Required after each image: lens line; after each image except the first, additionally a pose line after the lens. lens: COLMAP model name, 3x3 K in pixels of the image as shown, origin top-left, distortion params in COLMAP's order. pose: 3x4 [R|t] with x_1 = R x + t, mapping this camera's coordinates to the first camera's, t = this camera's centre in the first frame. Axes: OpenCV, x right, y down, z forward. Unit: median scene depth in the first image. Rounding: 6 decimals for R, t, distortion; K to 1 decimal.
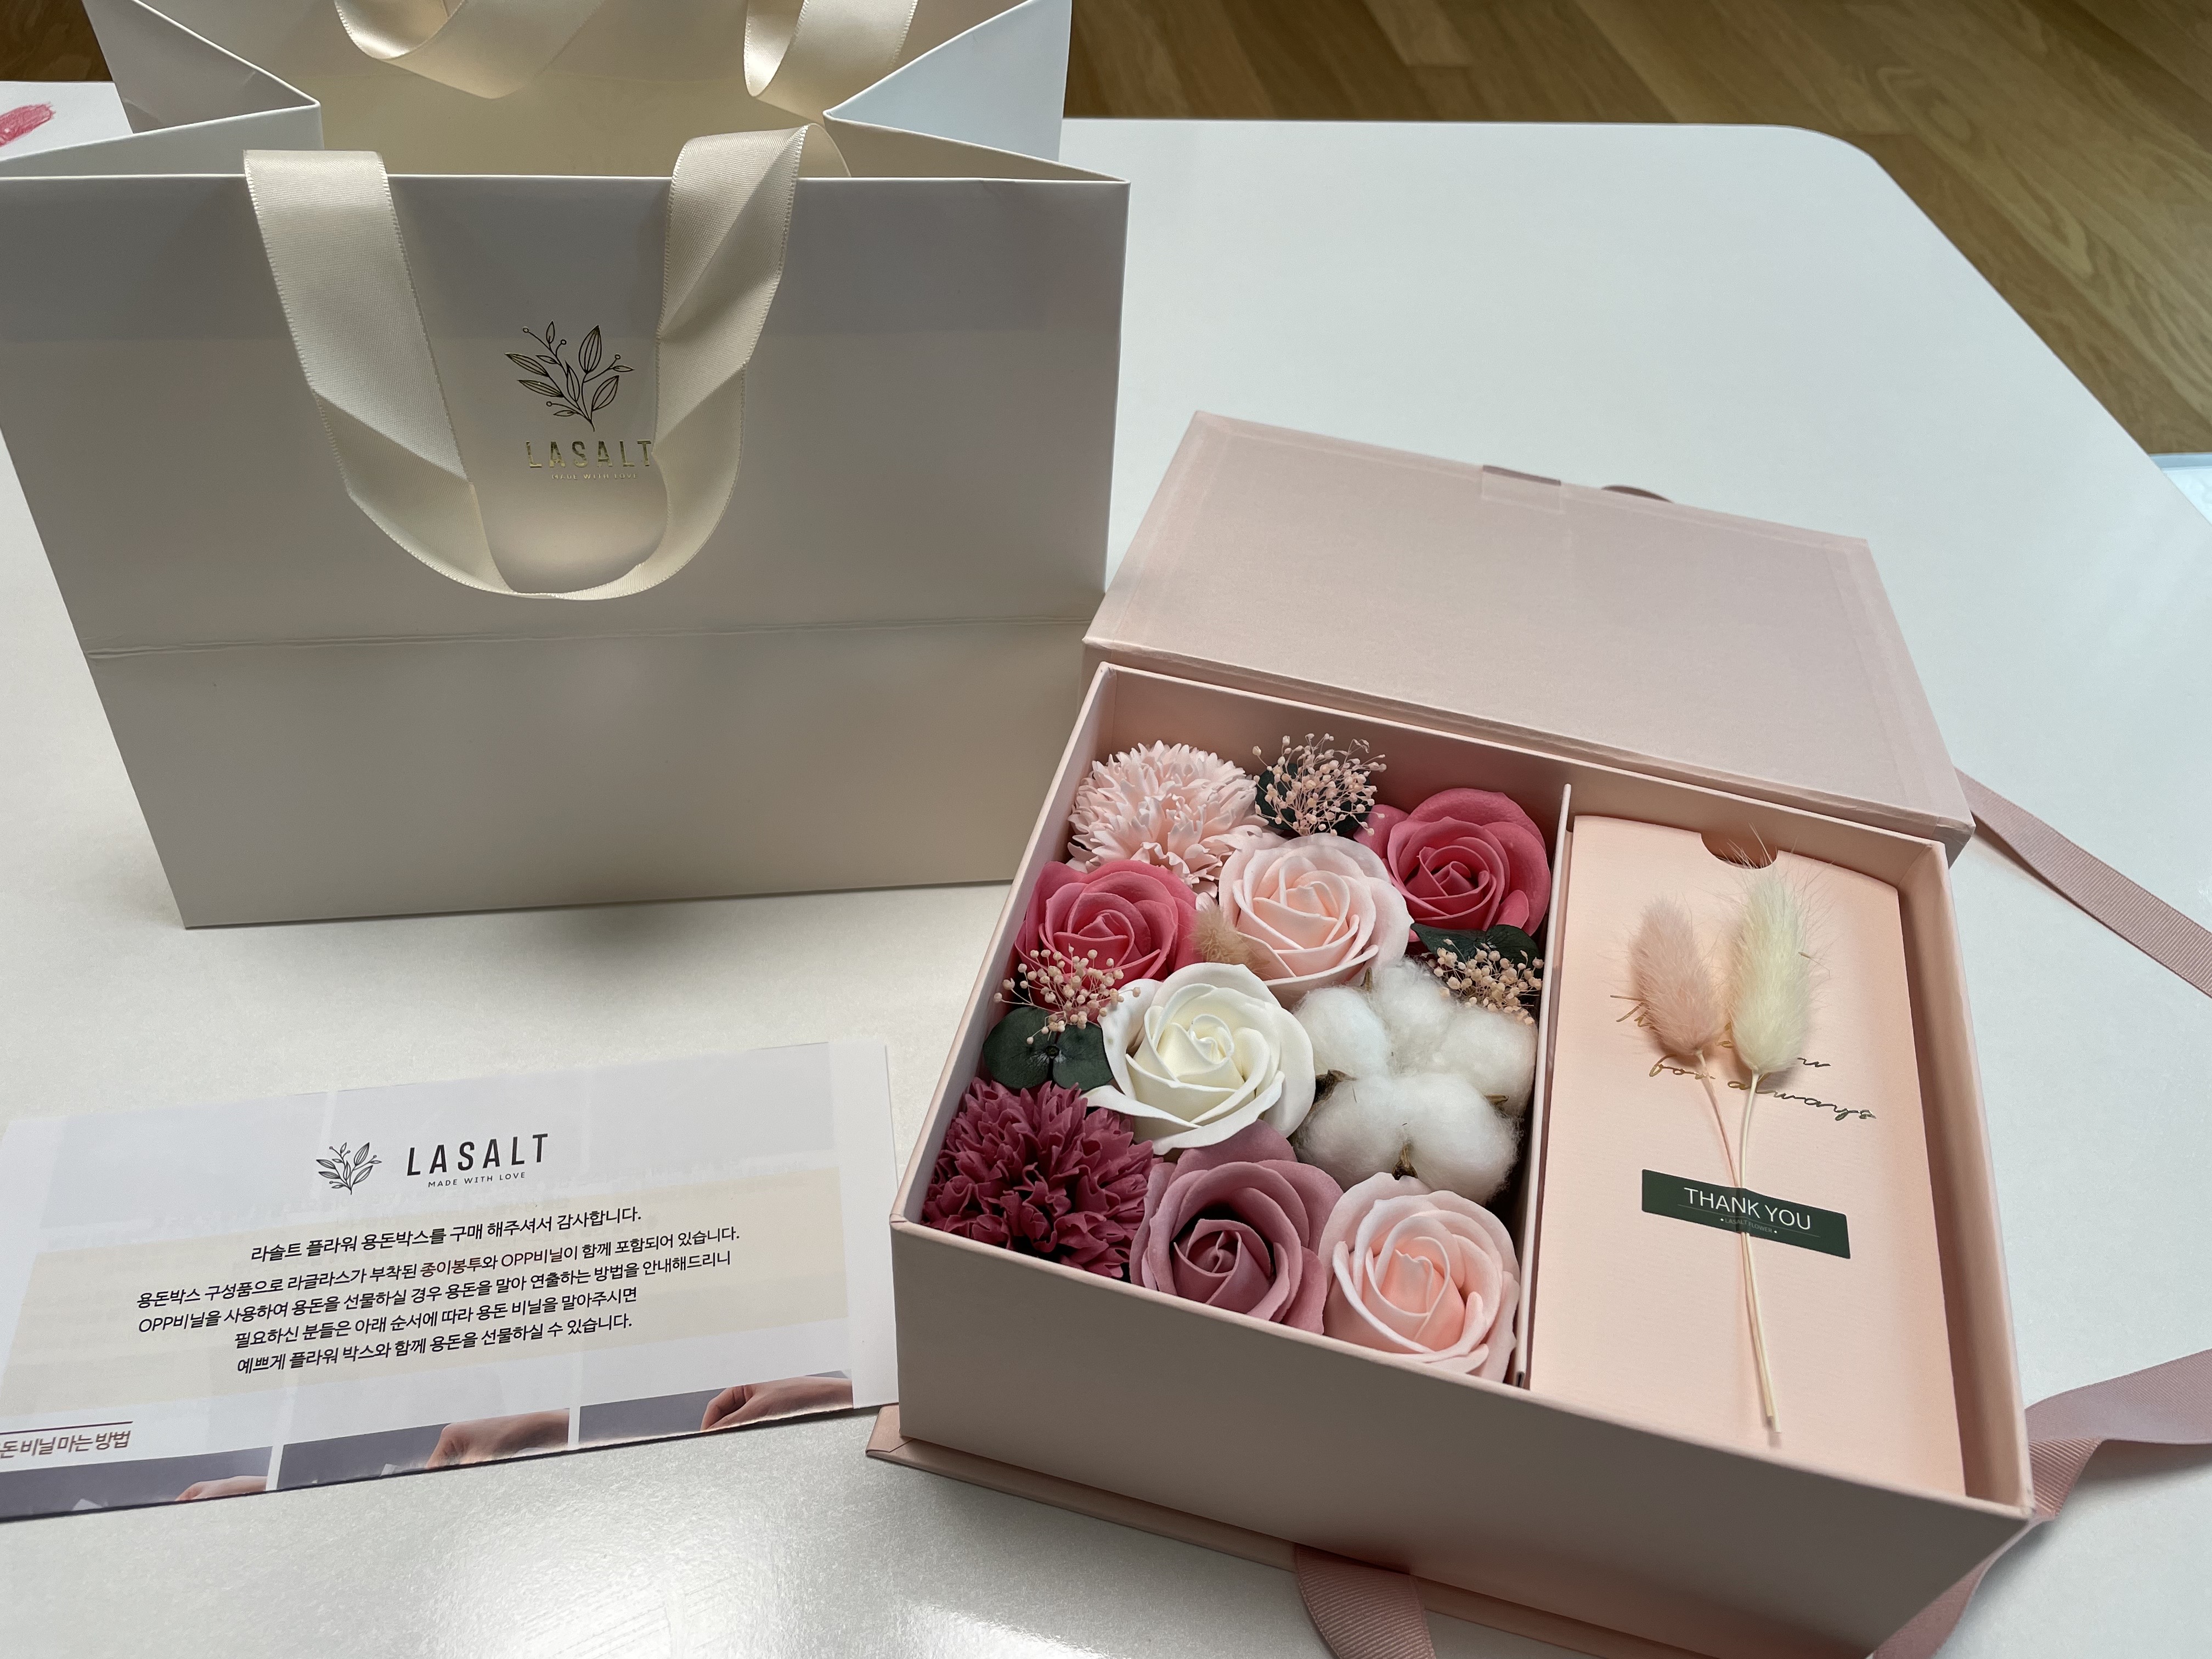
lens RADIAL K [[1774.1, 0, 1106.0], [0, 1774.1, 829.5], [0, 0, 1]] dist [0.142000, -0.269233]
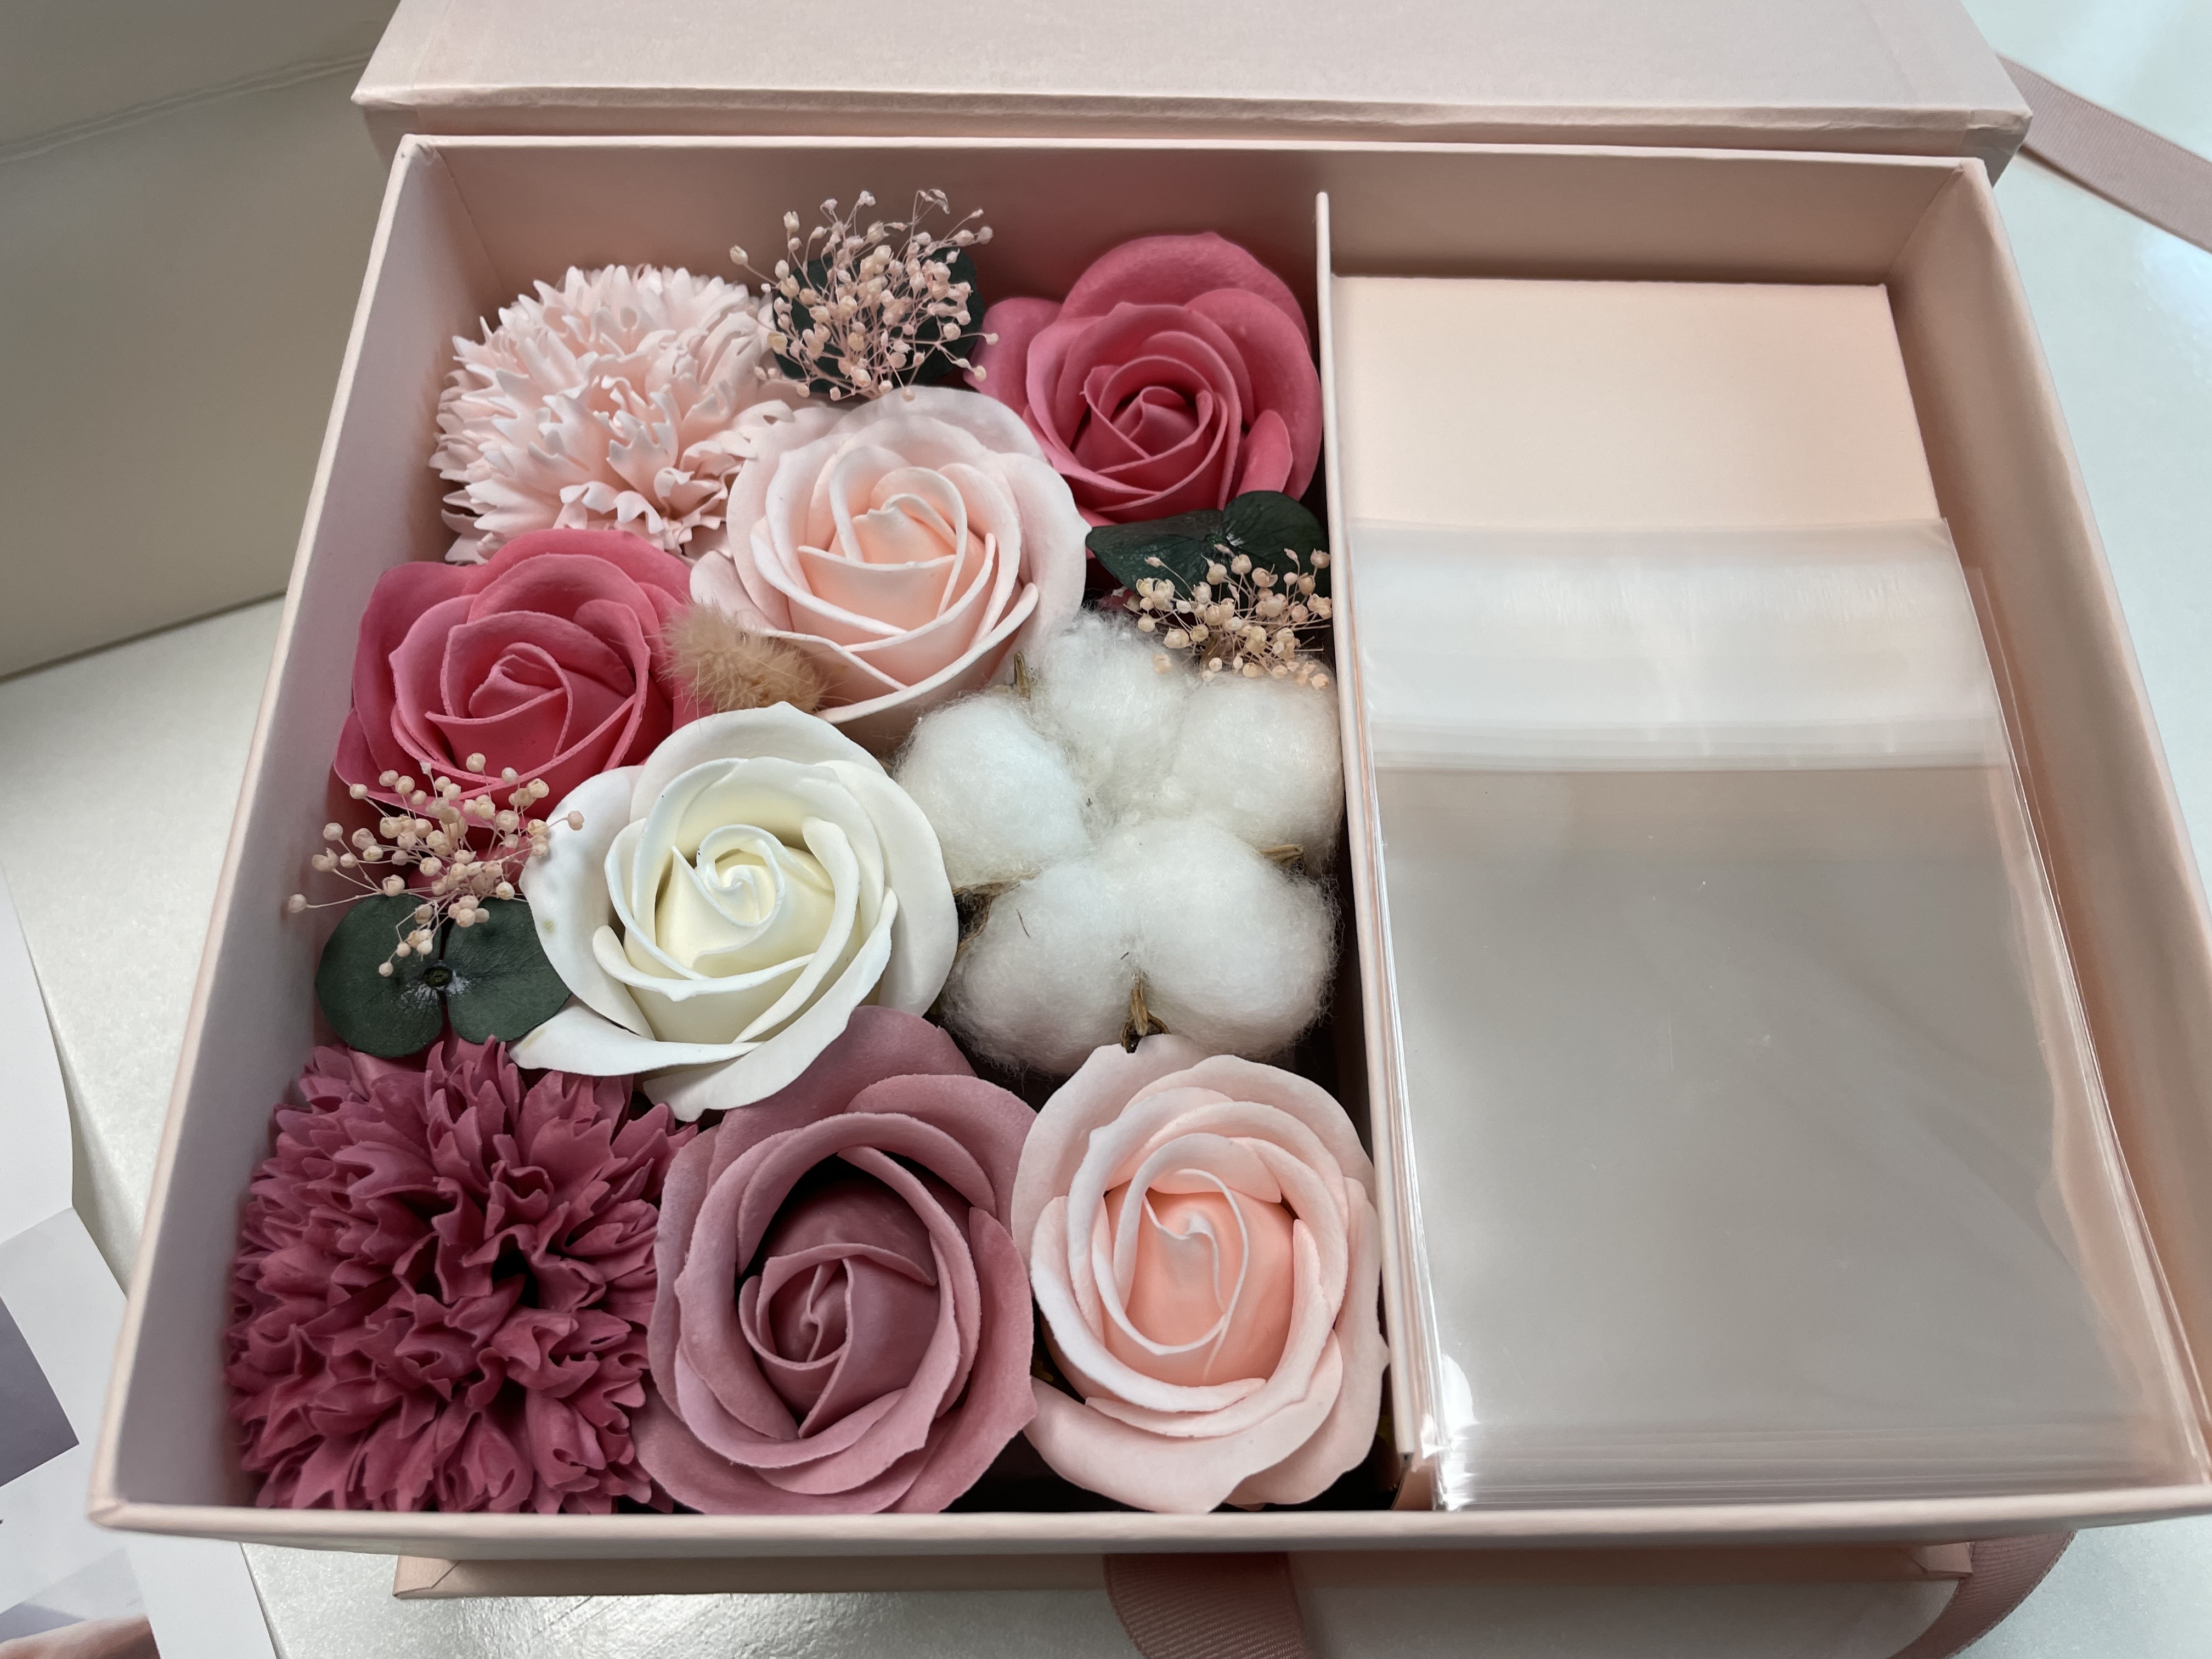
lens RADIAL K [[1774.1, 0, 1106.0], [0, 1774.1, 829.5], [0, 0, 1]] dist [0.142000, -0.269233]
pose [[0.970897, -0.235665, 0.042674, 0.136552], [0.209955, 0.923245, 0.321772, -0.038763], [-0.115229, -0.303448, 0.945855, 0.470508]]
